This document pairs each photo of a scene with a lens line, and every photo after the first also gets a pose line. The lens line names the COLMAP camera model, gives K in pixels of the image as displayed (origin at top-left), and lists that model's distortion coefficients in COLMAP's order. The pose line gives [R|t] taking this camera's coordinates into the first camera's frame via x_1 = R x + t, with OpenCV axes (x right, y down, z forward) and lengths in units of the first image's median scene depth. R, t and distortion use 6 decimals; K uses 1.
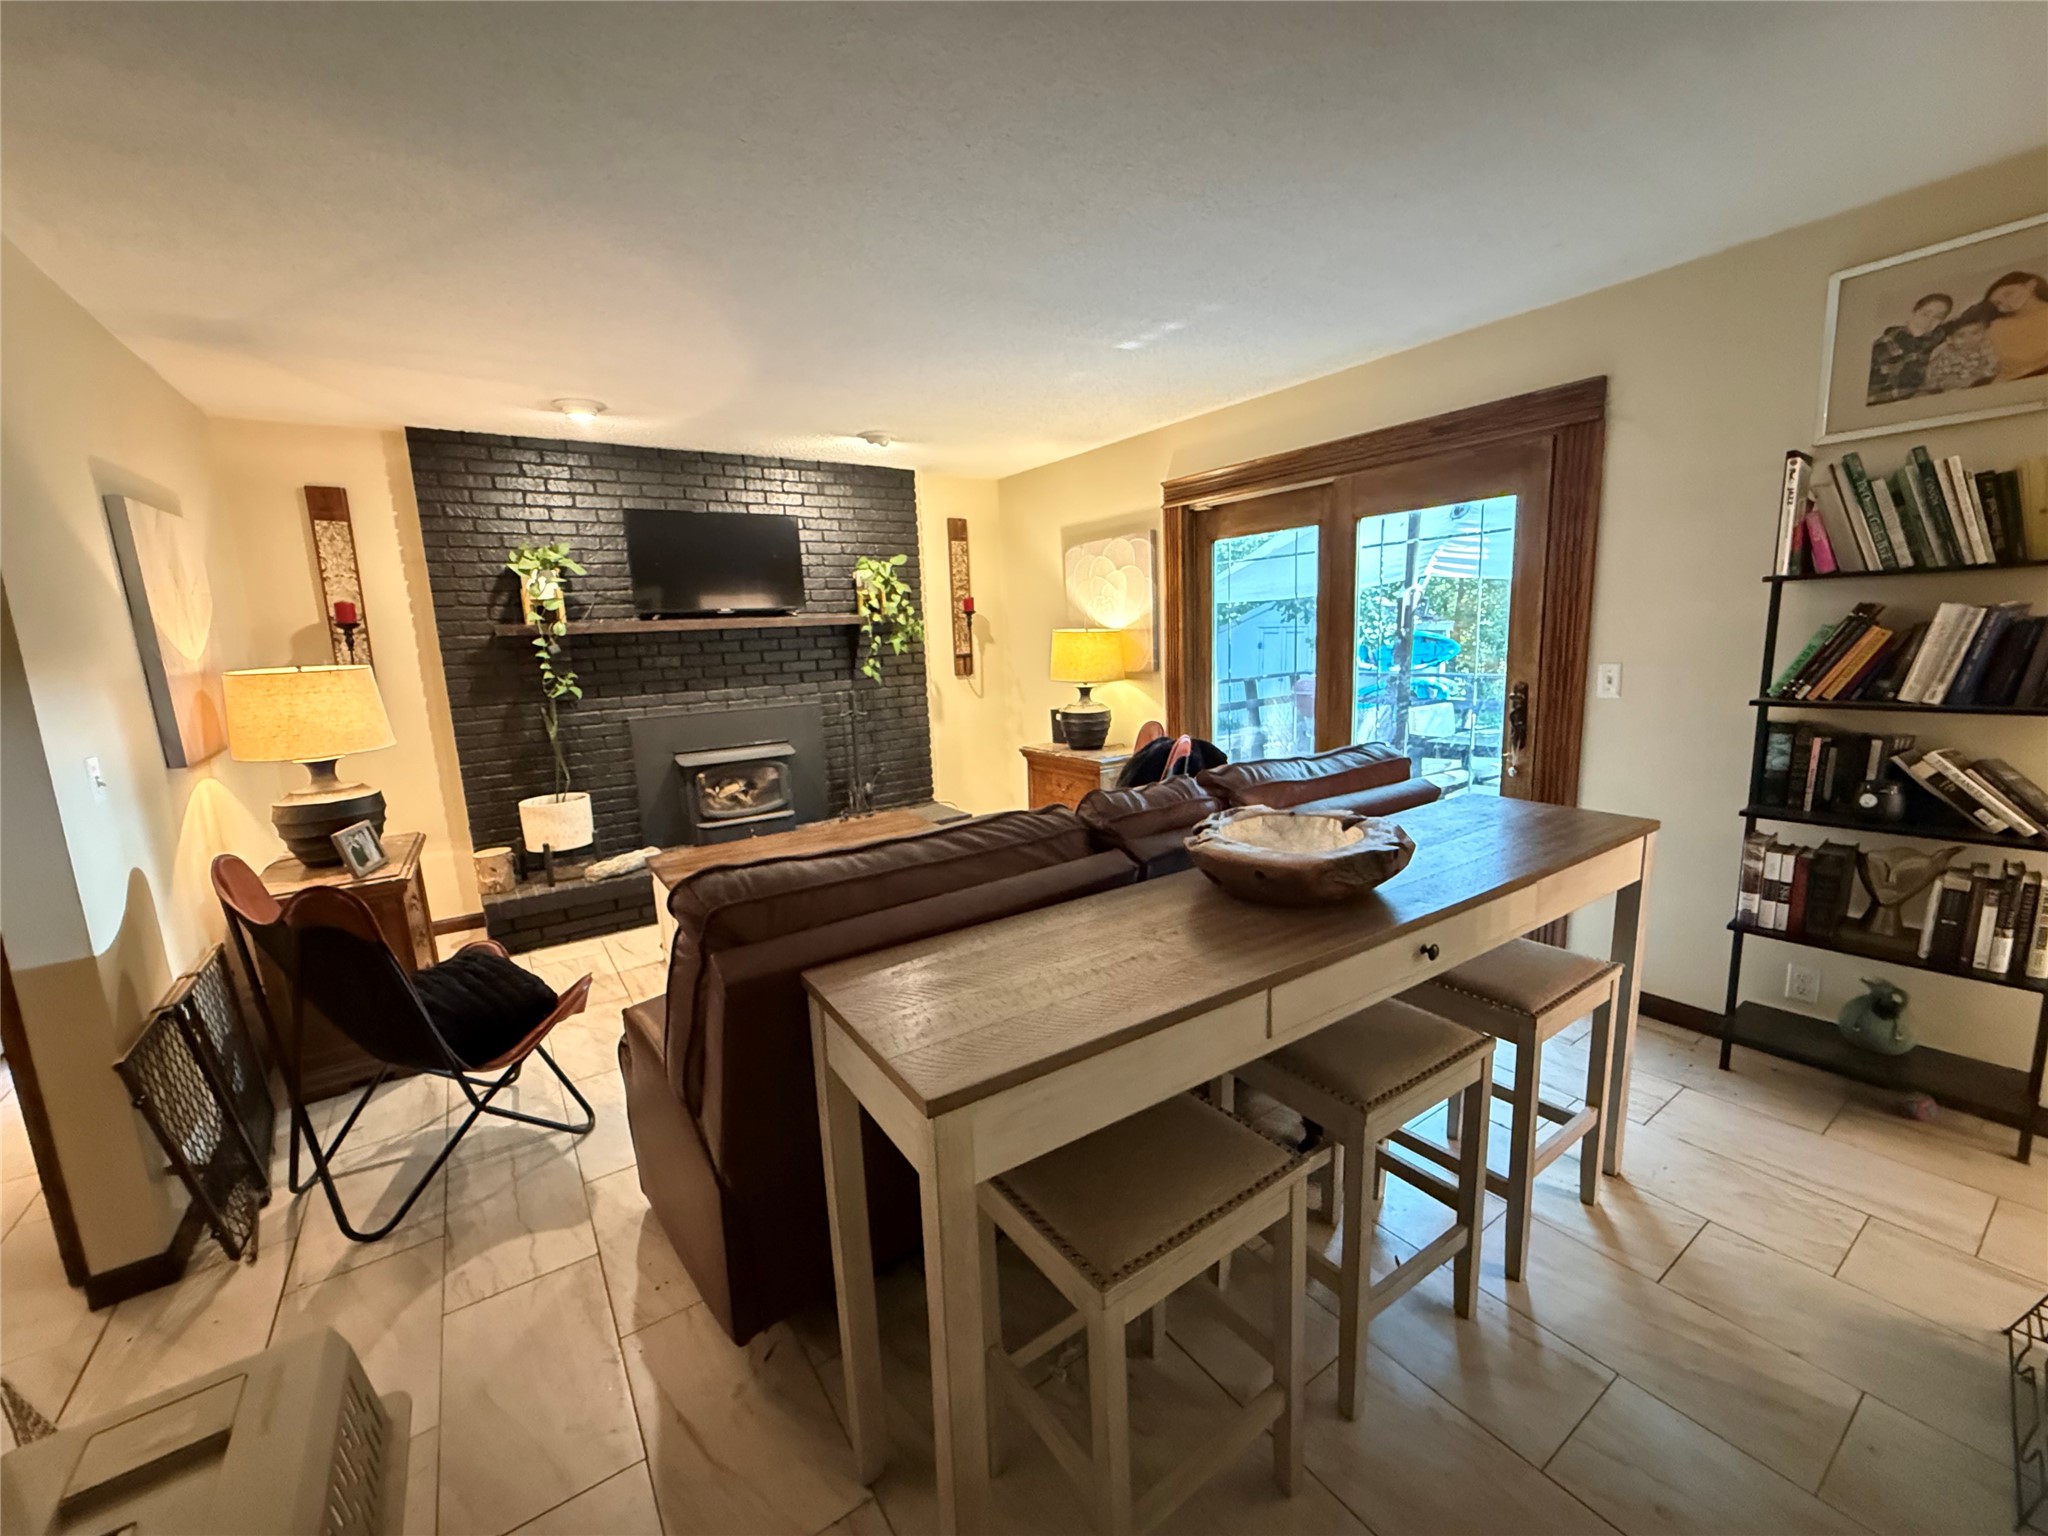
lens RADIAL K [[814.7, 0, 1024.9], [0, 814.7, 765.6], [0, 0, 1]] dist [-0.000654, -0.000076]
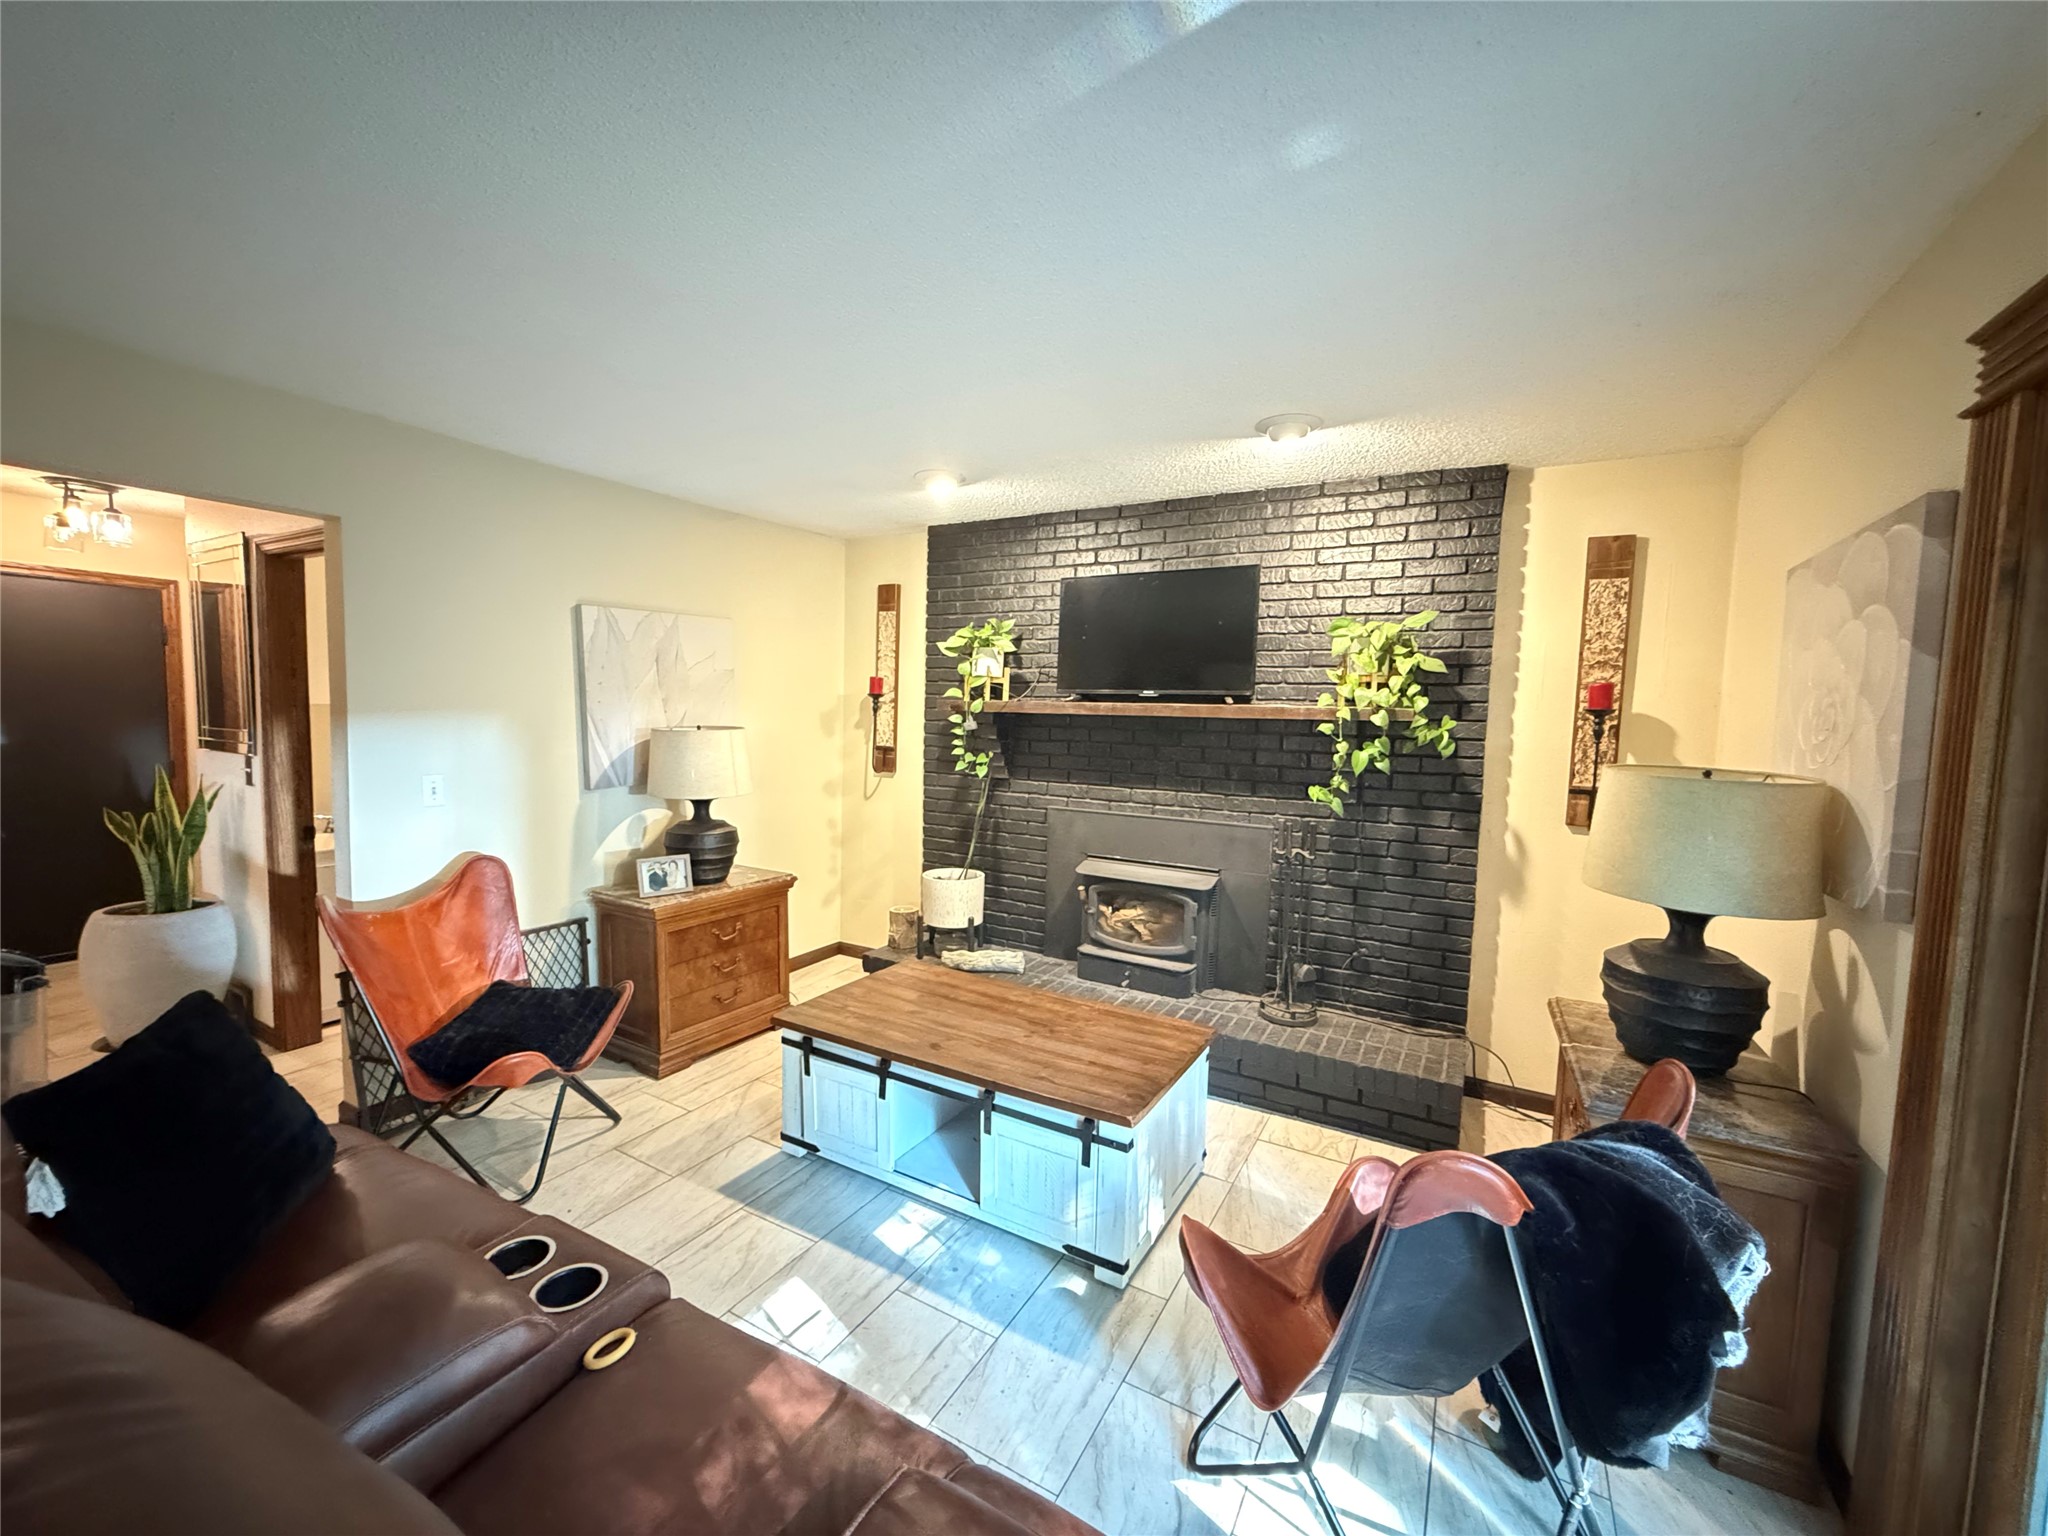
lens RADIAL K [[814.7, 0, 1023.9], [0, 814.7, 776.1], [0, 0, 1]] dist [-0.000654, -0.000076]
pose [[0.435308, 0.122568, -0.891899, 0.289653], [-0.192577, 0.980436, 0.040745, -0.116741], [0.879444, 0.154022, 0.450395, 0.533973]]
